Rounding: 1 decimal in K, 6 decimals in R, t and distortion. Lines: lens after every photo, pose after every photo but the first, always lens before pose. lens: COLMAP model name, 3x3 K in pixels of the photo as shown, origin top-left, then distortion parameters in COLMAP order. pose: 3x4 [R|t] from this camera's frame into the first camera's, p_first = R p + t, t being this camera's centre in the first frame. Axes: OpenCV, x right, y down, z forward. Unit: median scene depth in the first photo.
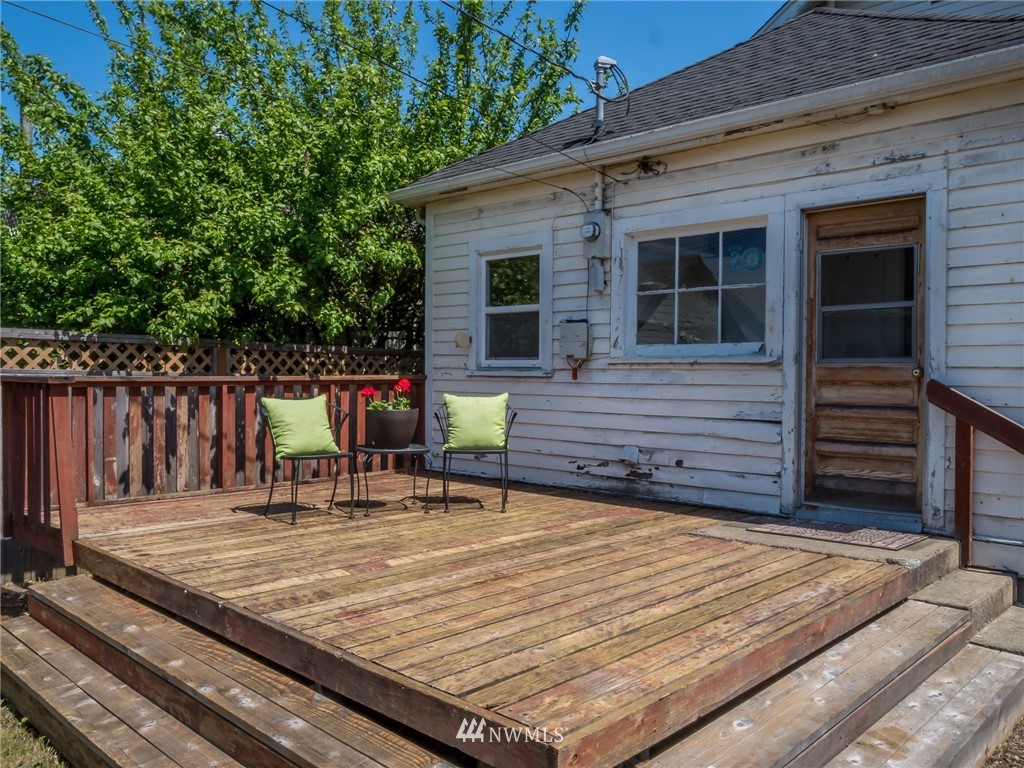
lens RADIAL K [[822.6, 0, 512.0], [0, 822.6, 384.0], [0, 0, 1]] dist [-0.048066, 0.062733]
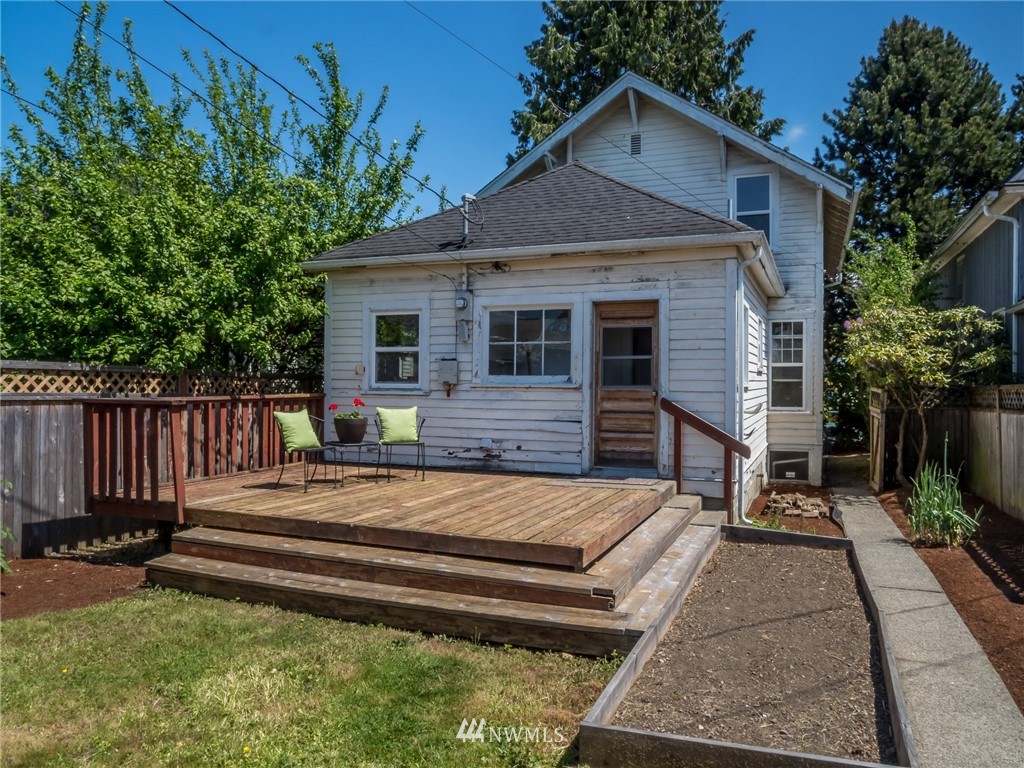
lens RADIAL K [[740.9, 0, 512.0], [0, 740.9, 384.0], [0, 0, 1]] dist [0.001999, 0.000719]
pose [[0.931515, -0.000173, 0.363703, -0.350969], [0.004526, 0.999928, -0.011115, -0.015253], [-0.363675, 0.012000, 0.931449, -0.386639]]
